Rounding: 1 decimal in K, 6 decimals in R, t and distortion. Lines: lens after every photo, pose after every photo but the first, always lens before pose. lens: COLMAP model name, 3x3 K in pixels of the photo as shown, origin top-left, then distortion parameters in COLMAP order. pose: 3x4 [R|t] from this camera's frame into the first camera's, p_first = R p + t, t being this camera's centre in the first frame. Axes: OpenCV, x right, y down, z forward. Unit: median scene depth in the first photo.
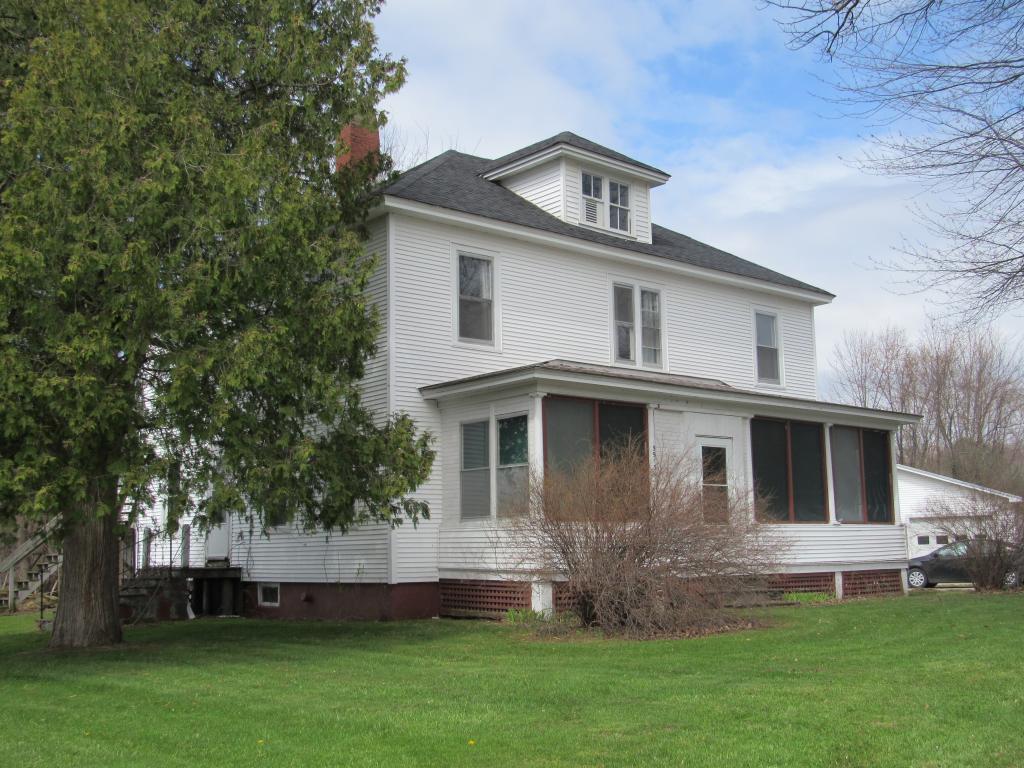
lens RADIAL K [[1153.0, 0, 512.1], [0, 1153.0, 384.1], [0, 0, 1]] dist [0.036145, 0.000000]
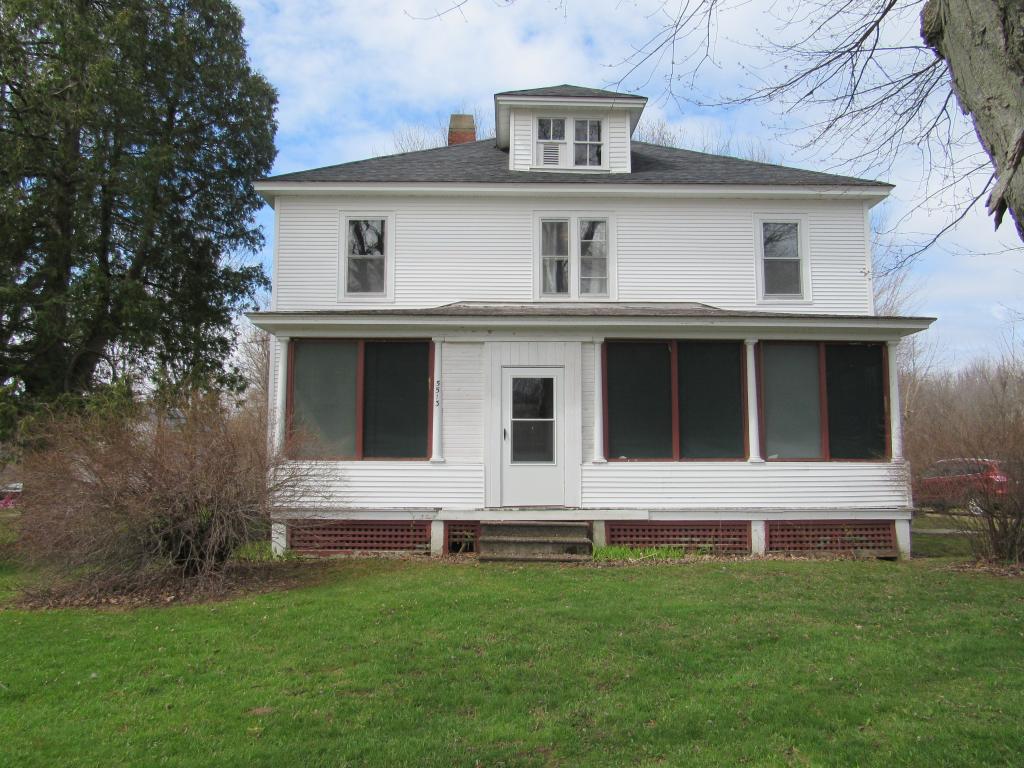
lens RADIAL K [[734.6, 0, 512.5], [0, 734.6, 385.6], [0, 0, 1]] dist [-0.024638, 0.000866]
pose [[0.760895, -0.047510, -0.647134, 0.600600], [0.077540, 0.996827, 0.017988, 0.054816], [0.644226, -0.063866, 0.762164, 0.616214]]
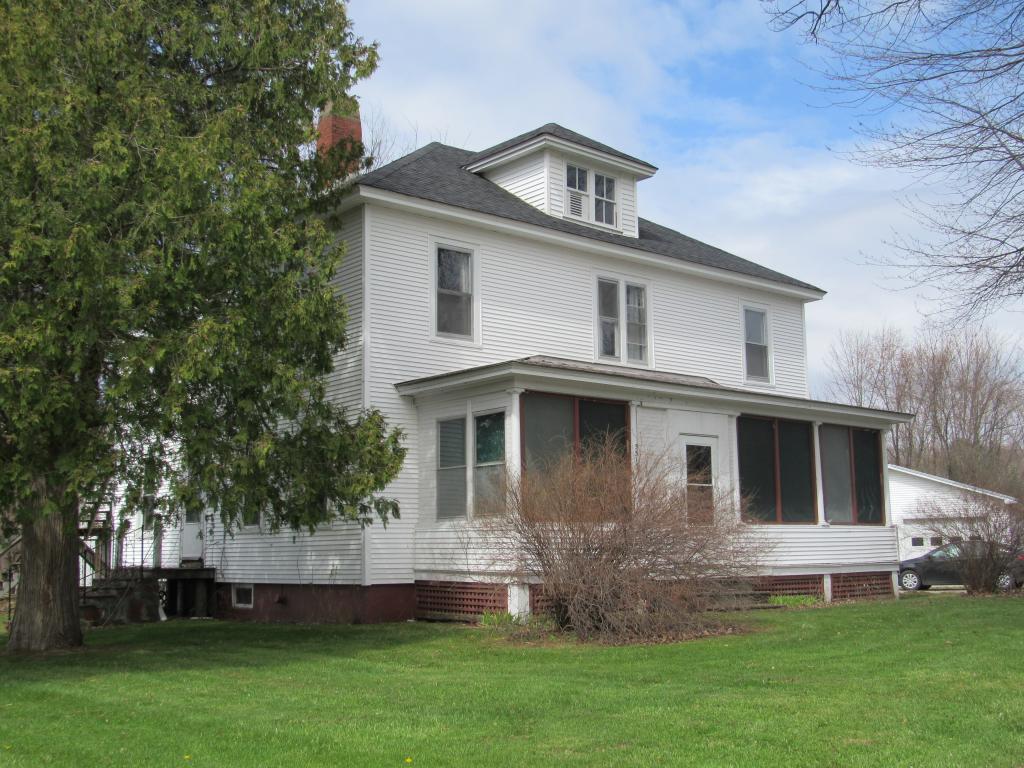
lens RADIAL K [[1153.0, 0, 510.8], [0, 1153.0, 384.4], [0, 0, 1]] dist [0.036145, 0.000000]
pose [[0.999996, 0.002851, 0.000386, 0.017984], [-0.002851, 0.999996, -0.000044, 0.003876], [-0.000386, 0.000043, 1.000000, 0.030720]]
